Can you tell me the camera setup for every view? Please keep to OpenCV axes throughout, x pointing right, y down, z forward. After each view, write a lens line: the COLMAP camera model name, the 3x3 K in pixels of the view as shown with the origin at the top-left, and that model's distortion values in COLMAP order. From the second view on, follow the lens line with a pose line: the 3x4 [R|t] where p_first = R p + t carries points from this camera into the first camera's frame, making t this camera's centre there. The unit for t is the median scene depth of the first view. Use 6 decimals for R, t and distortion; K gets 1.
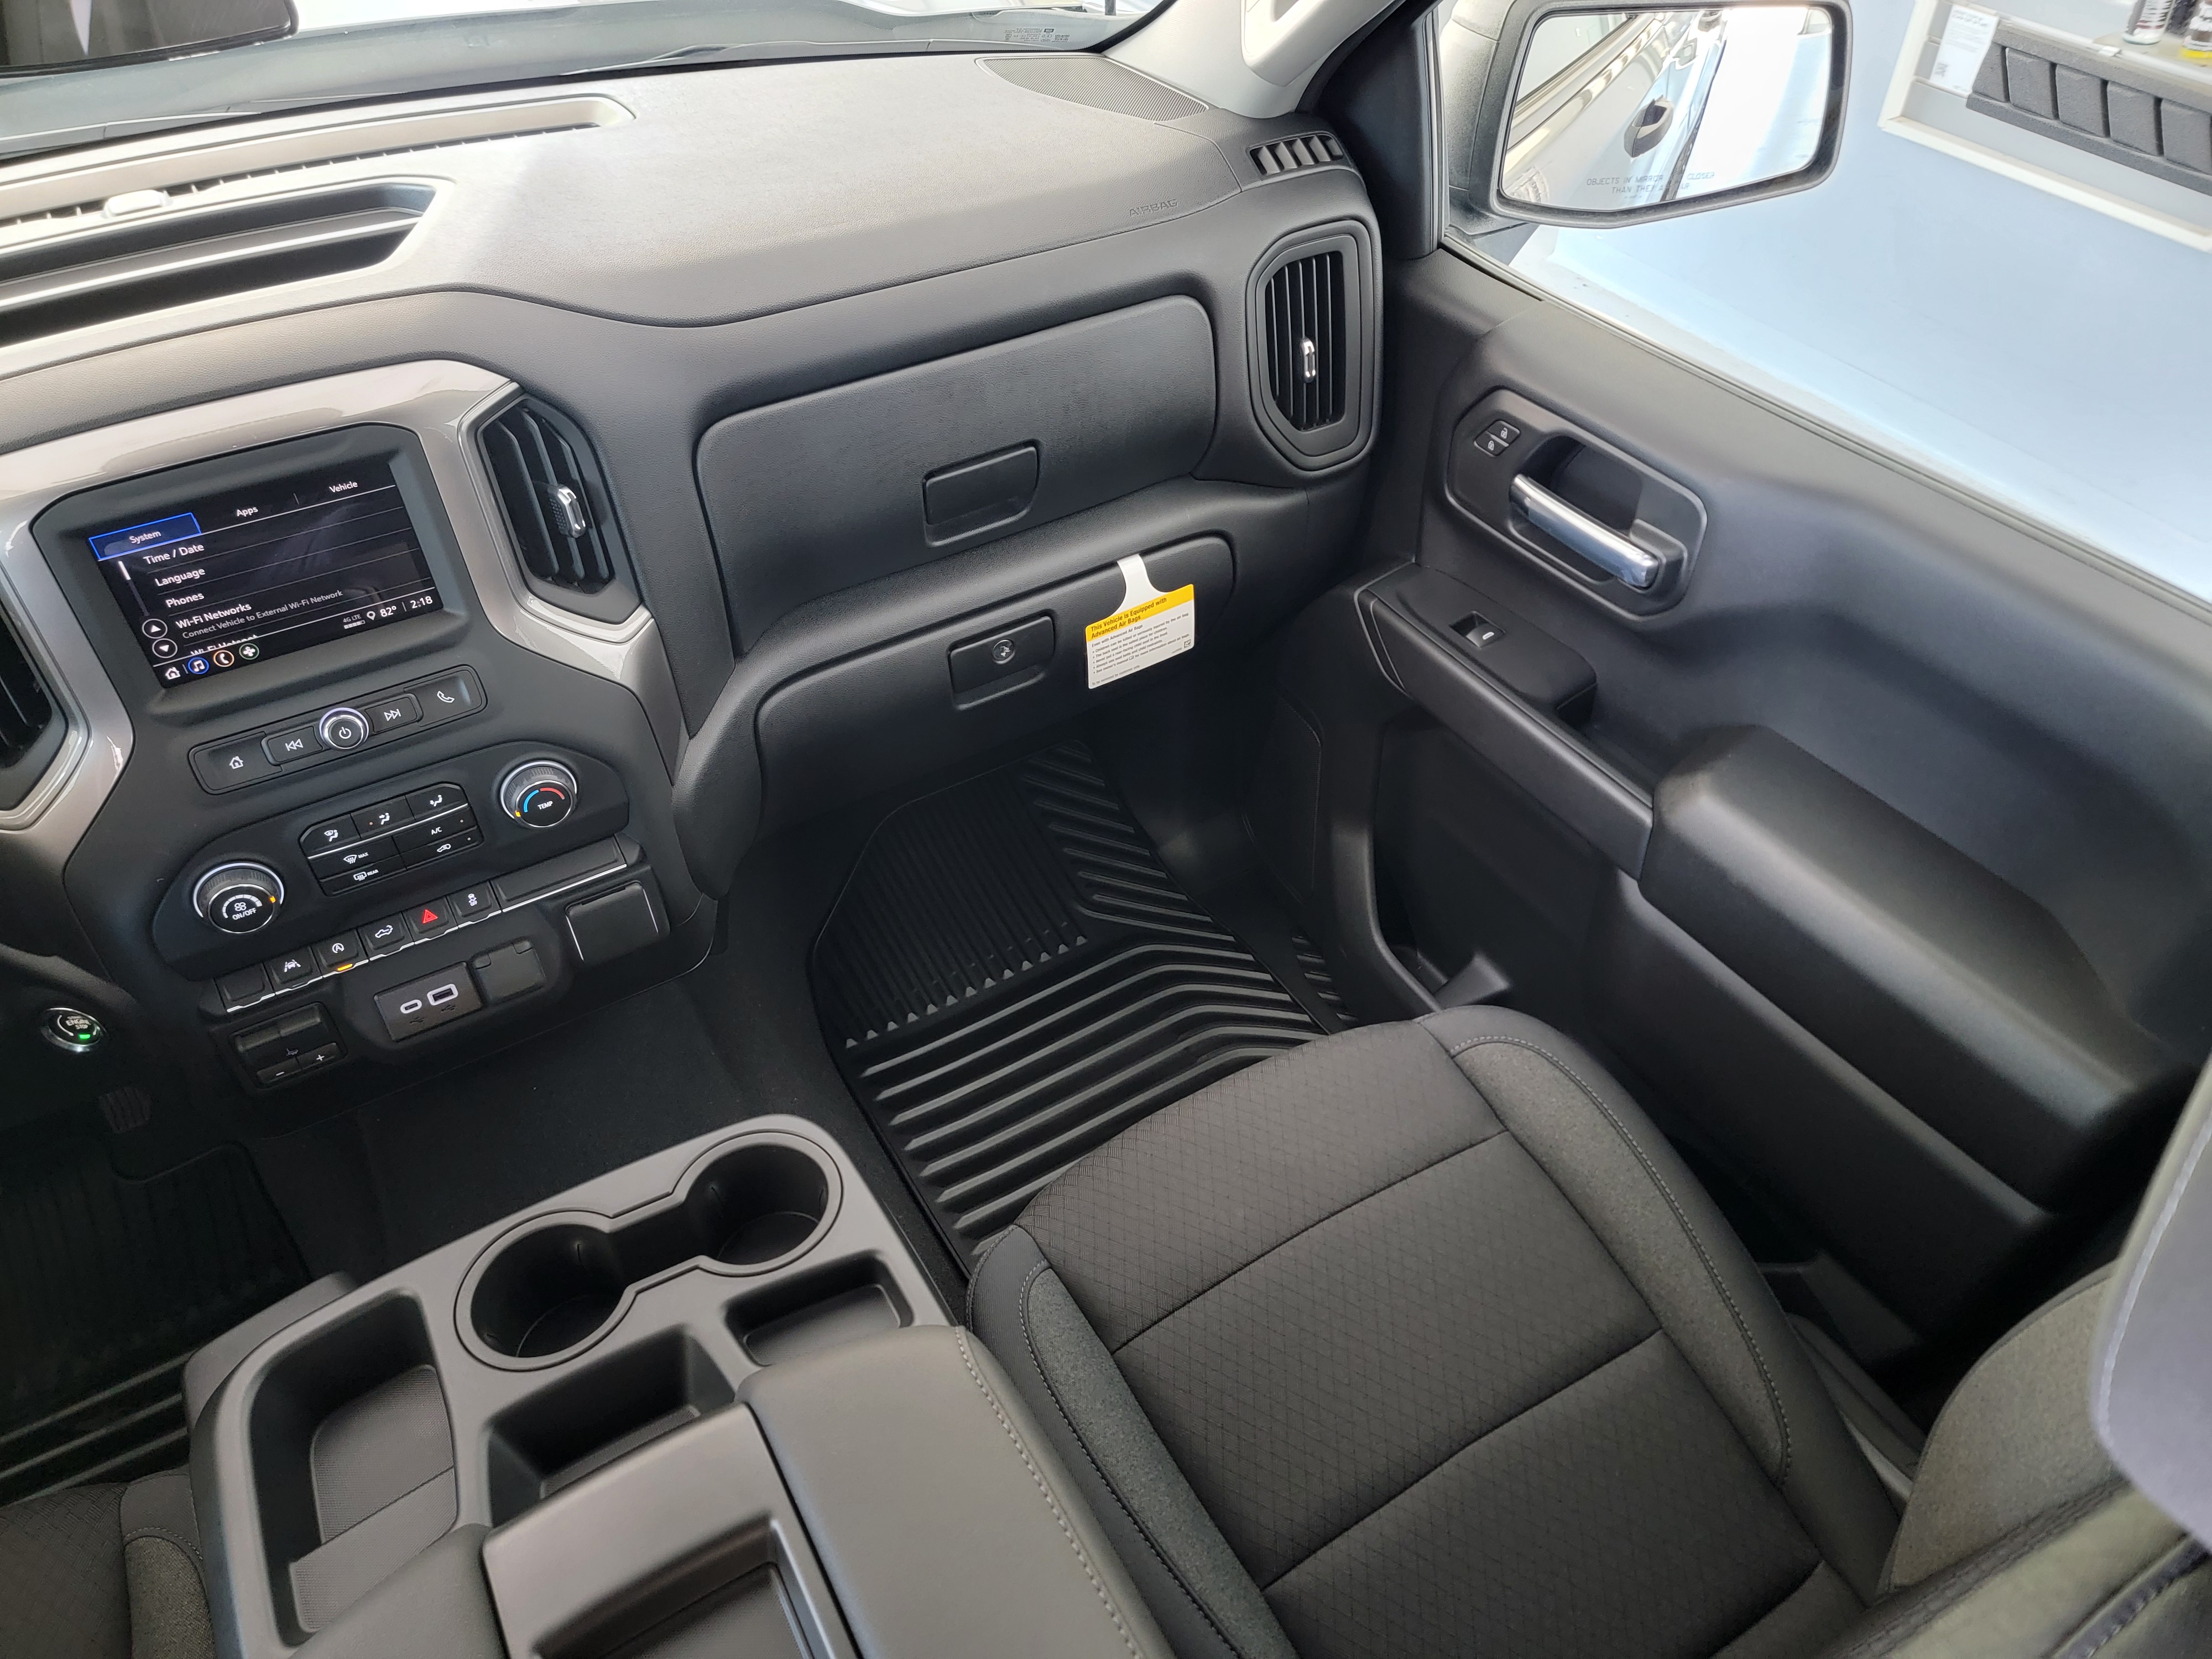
lens RADIAL K [[1545.4, 0, 1126.5], [0, 1545.4, 840.7], [0, 0, 1]] dist [0.074053, -0.068579]
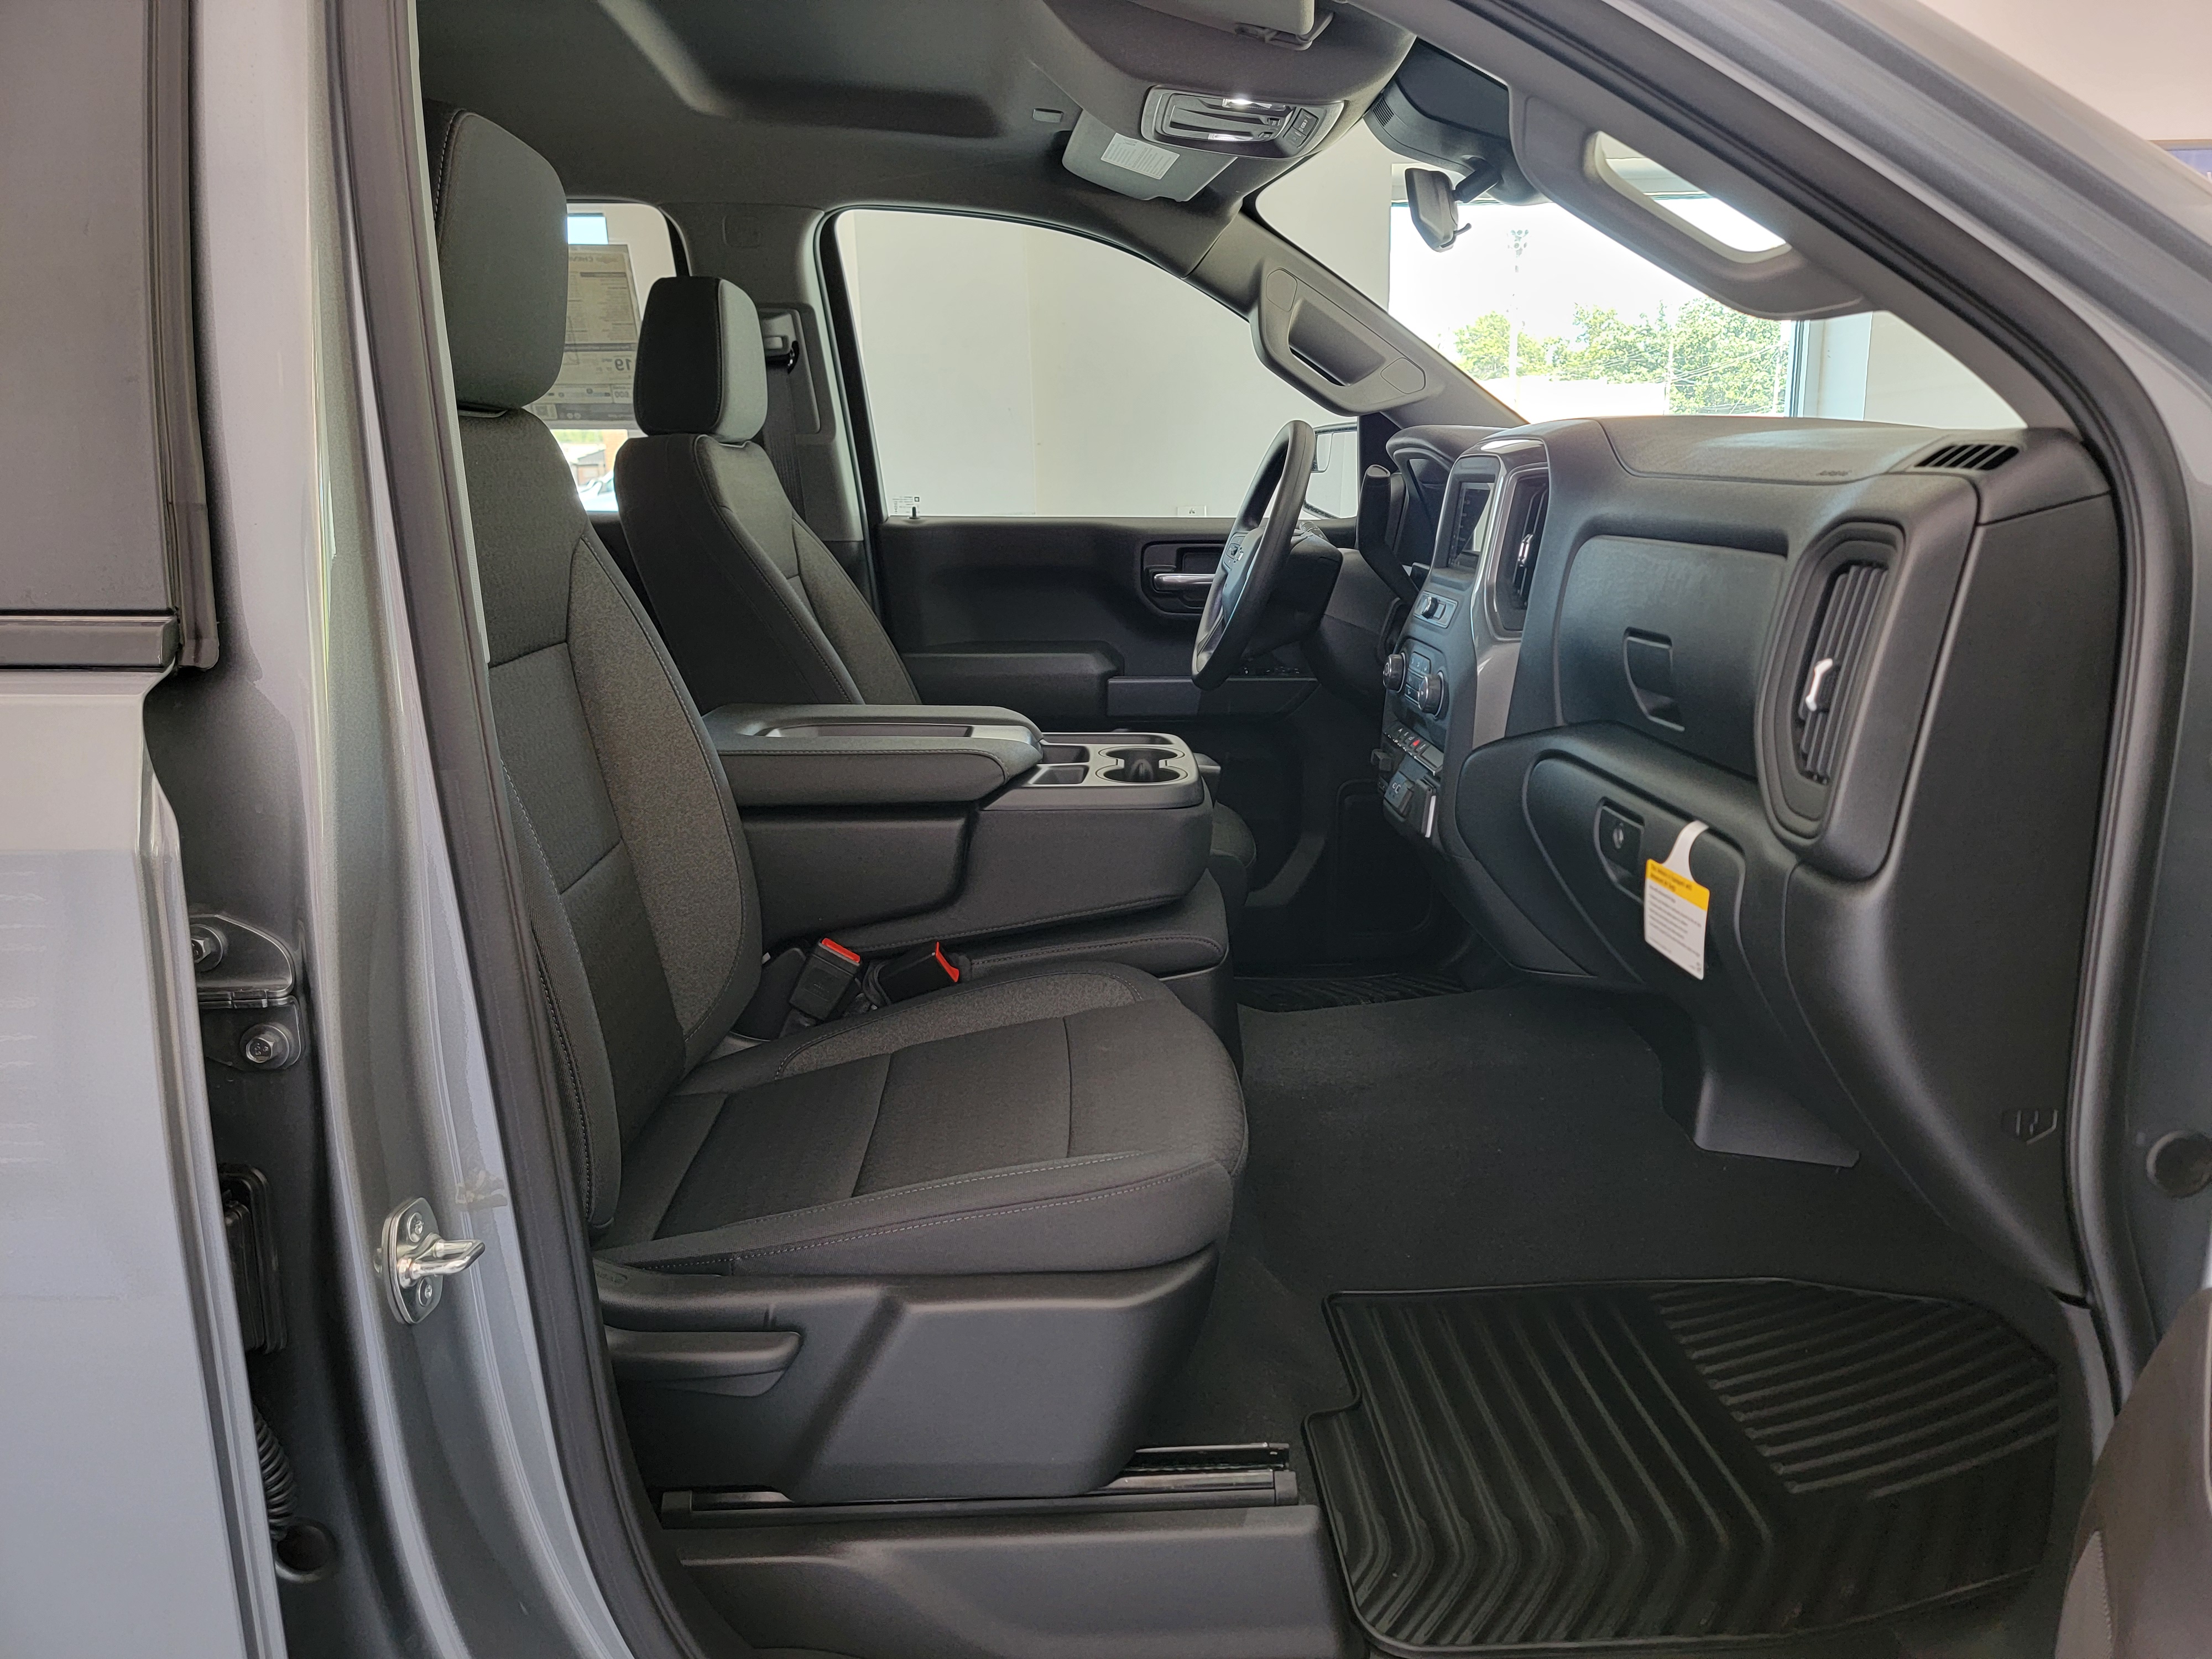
lens RADIAL K [[1545.4, 0, 1114.3], [0, 1545.4, 821.4], [0, 0, 1]] dist [0.074053, -0.068579]
pose [[-0.484586, 0.210003, -0.849162, 1.220929], [-0.582605, 0.646628, 0.492386, -0.561666], [0.652494, 0.733329, -0.190998, 1.229299]]
